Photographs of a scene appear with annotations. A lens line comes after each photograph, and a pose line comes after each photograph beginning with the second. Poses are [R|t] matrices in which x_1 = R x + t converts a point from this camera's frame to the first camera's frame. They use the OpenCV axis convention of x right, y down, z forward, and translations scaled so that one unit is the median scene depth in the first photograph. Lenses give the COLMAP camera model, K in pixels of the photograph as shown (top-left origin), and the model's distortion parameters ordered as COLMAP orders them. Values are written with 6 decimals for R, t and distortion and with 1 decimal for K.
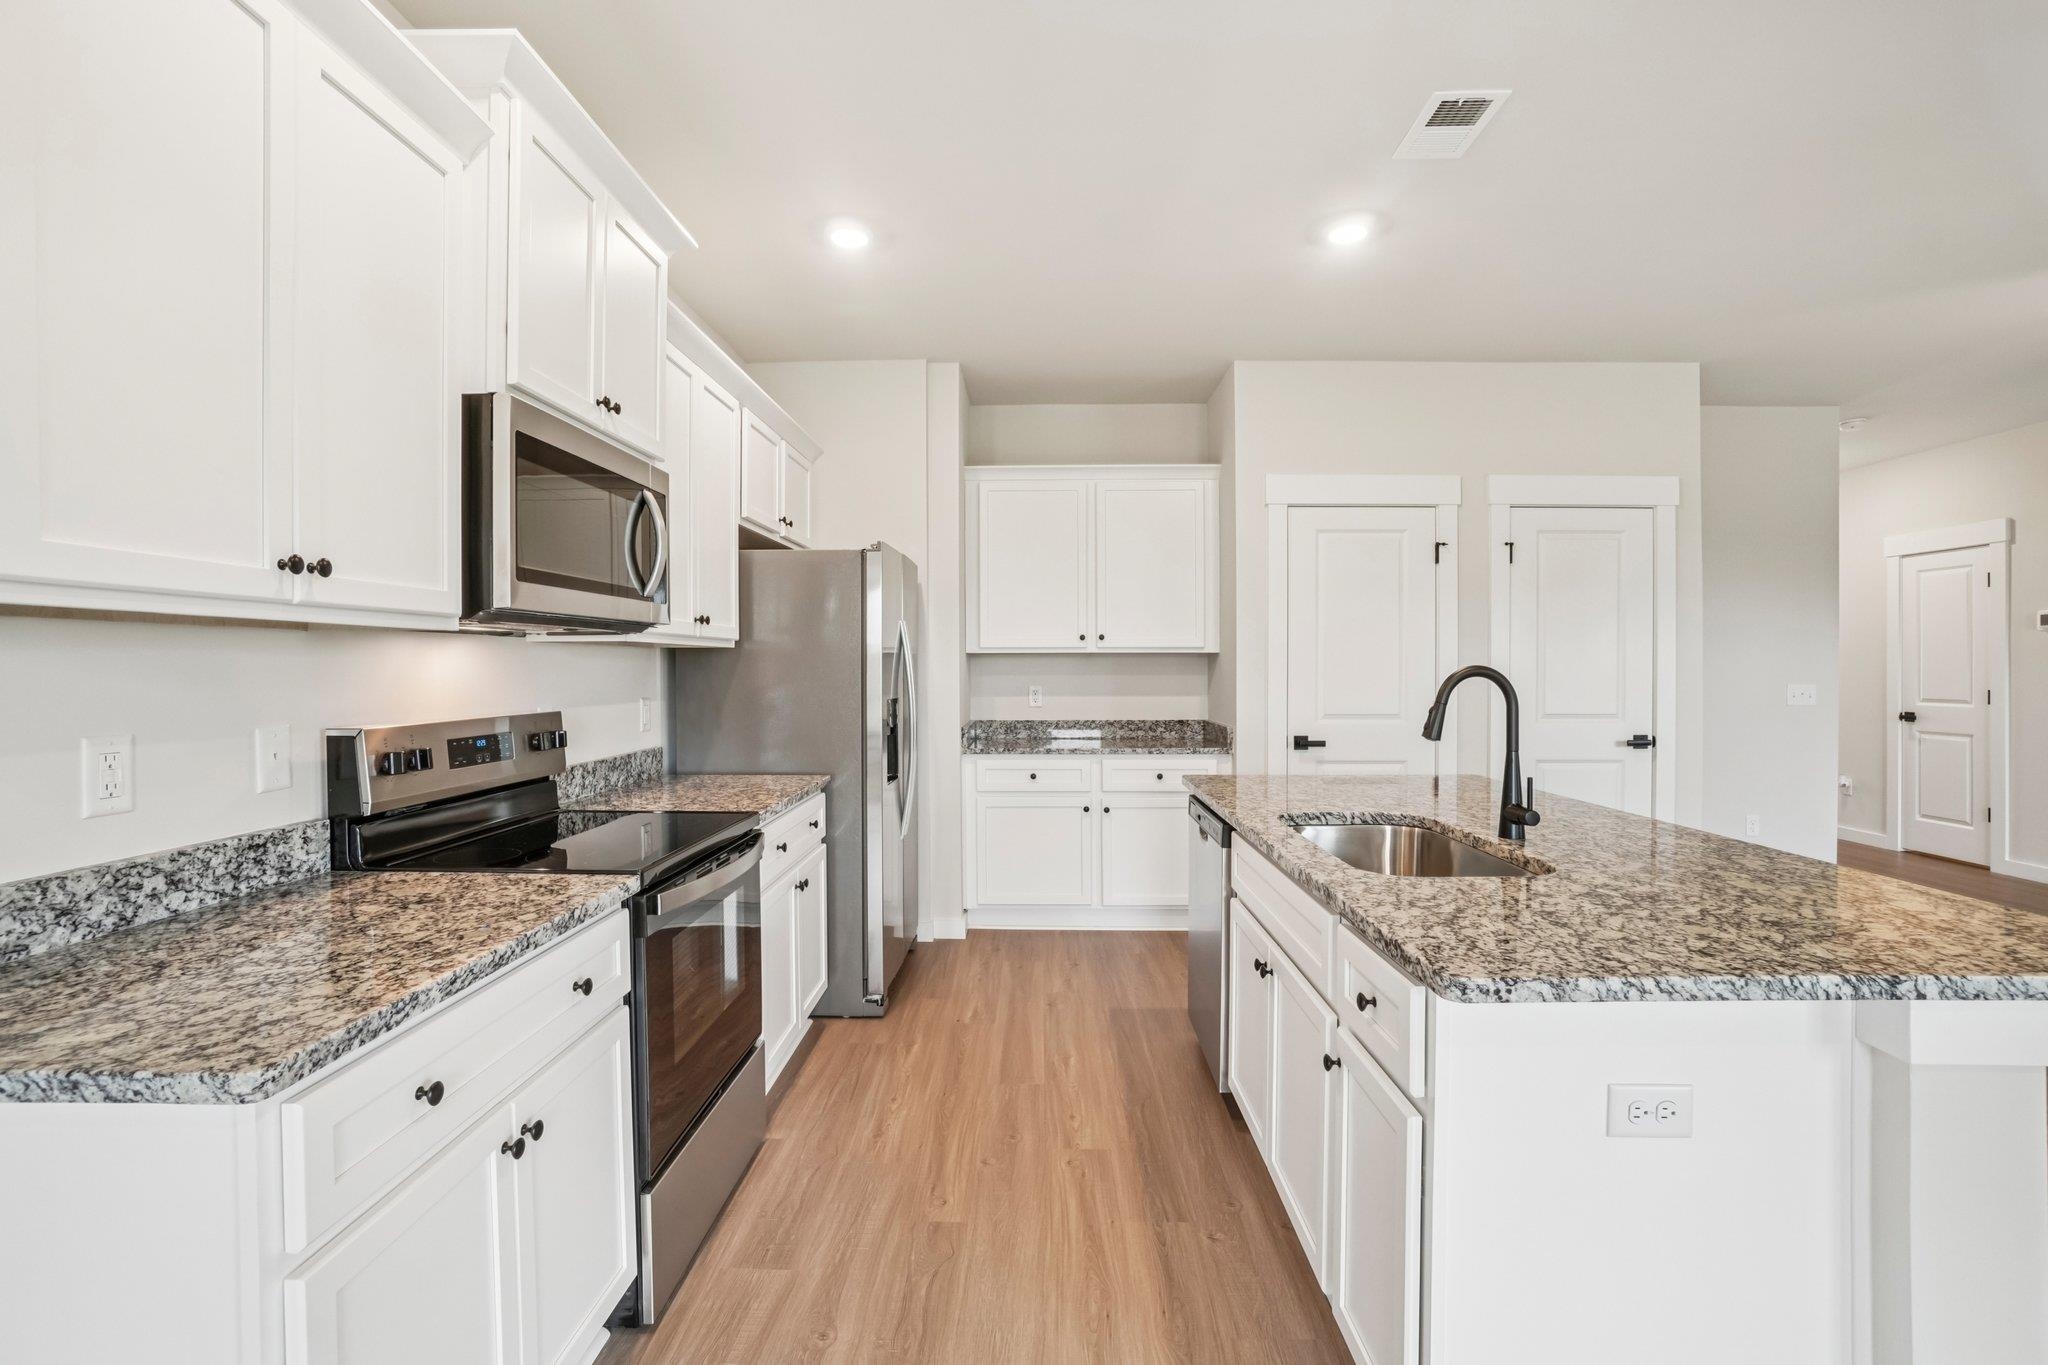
lens RADIAL K [[926.2, 0, 1022.8], [0, 926.2, 671.9], [0, 0, 1]] dist [-0.067170, 0.021022]
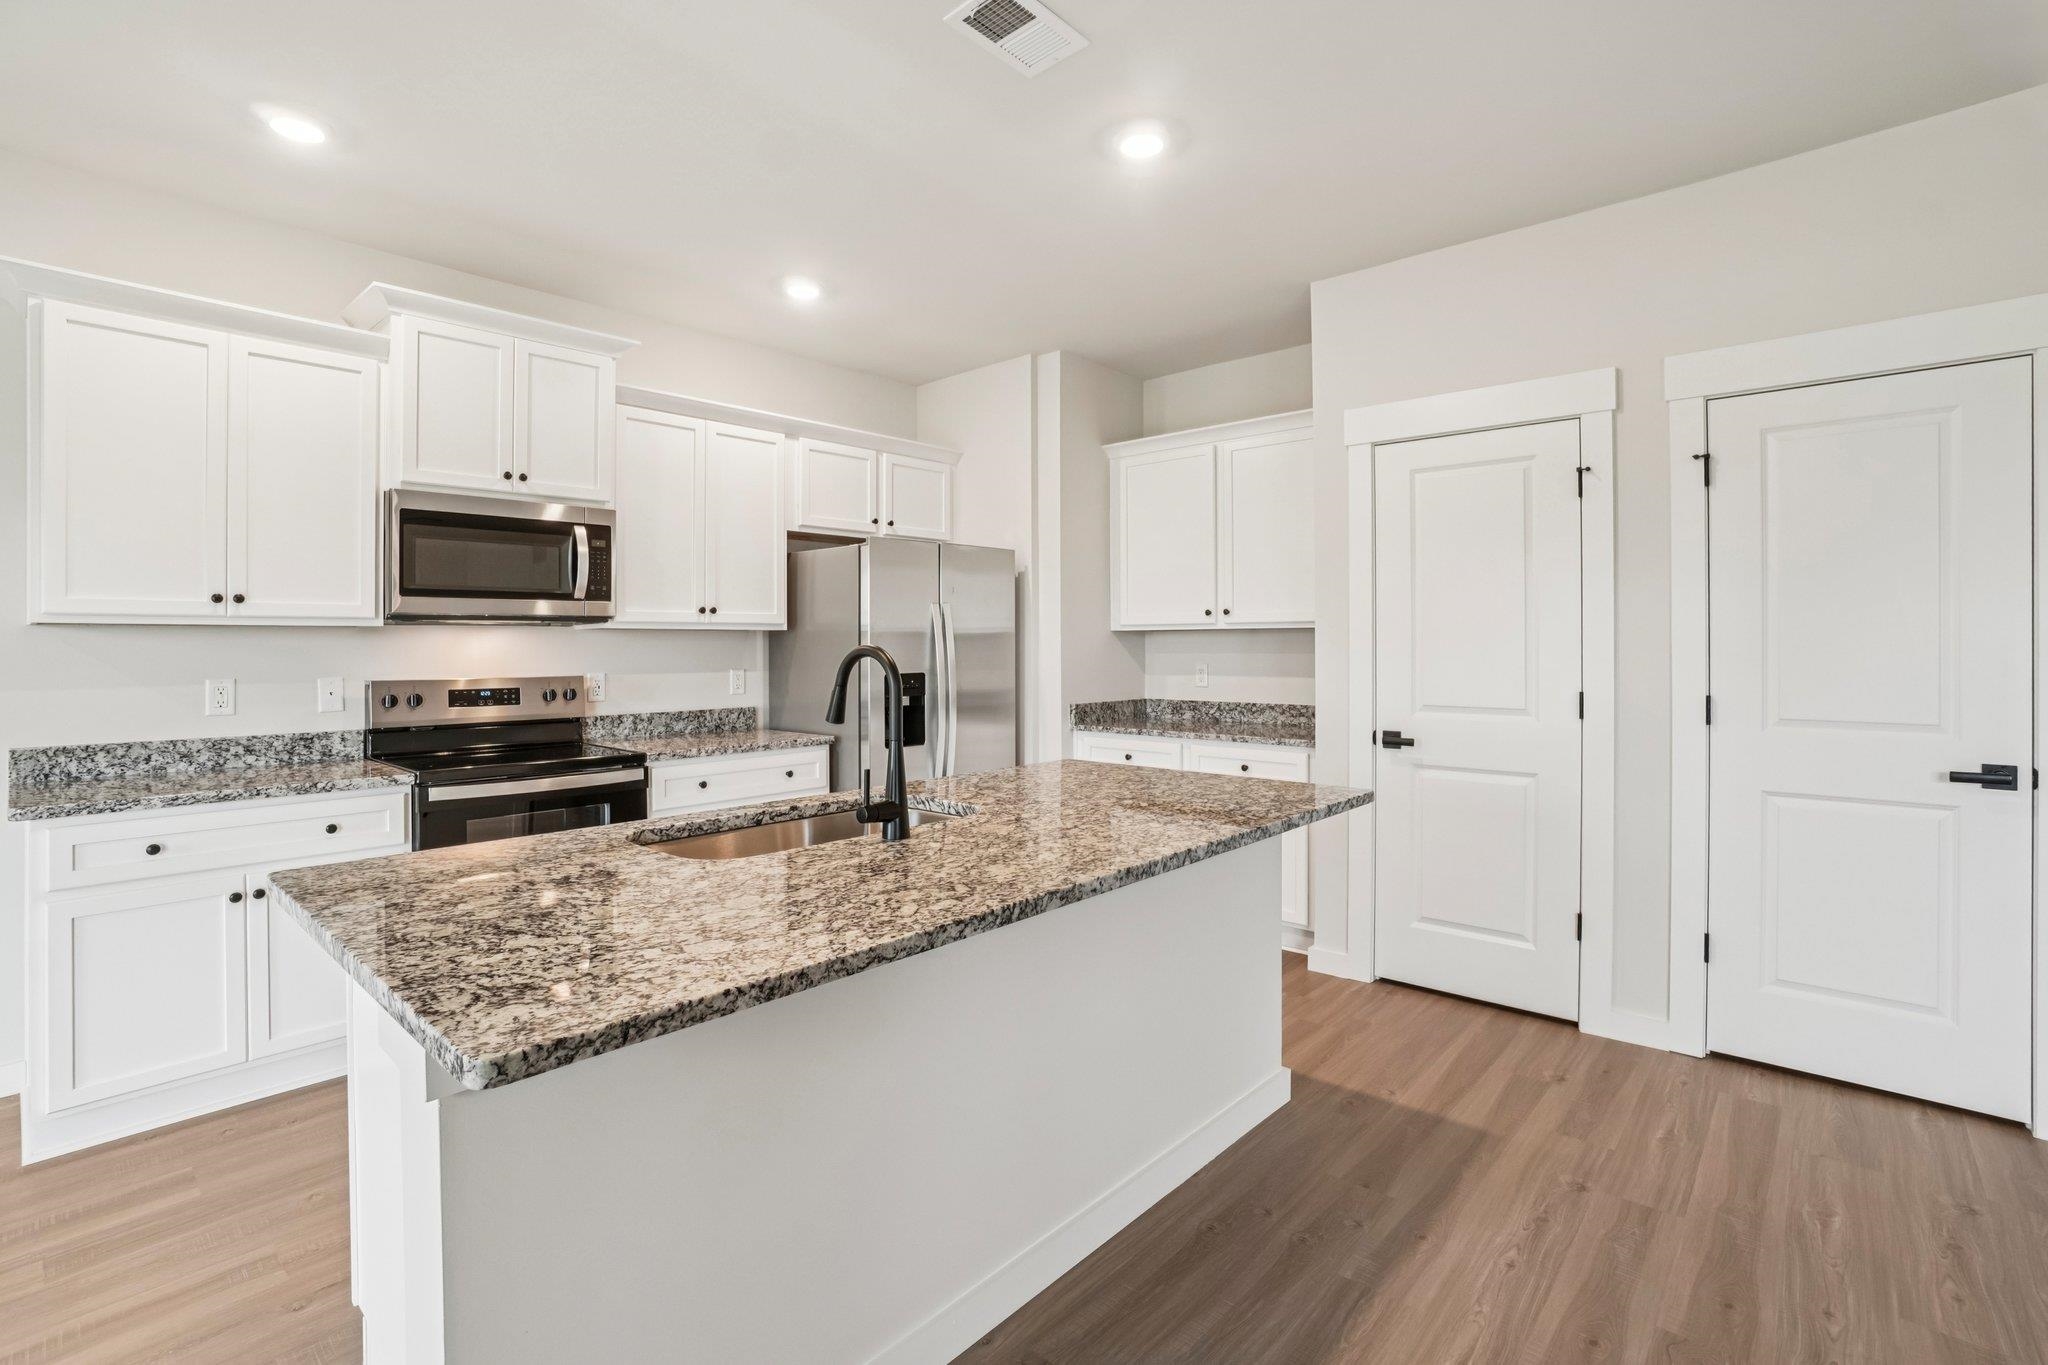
lens RADIAL K [[936.4, 0, 1027.3], [0, 936.4, 639.7], [0, 0, 1]] dist [-0.062509, 0.019272]
pose [[0.758978, -0.004350, -0.651101, 0.755710], [-0.001166, 0.999967, -0.008040, -0.003355], [0.651115, 0.006861, 0.758948, 0.241090]]
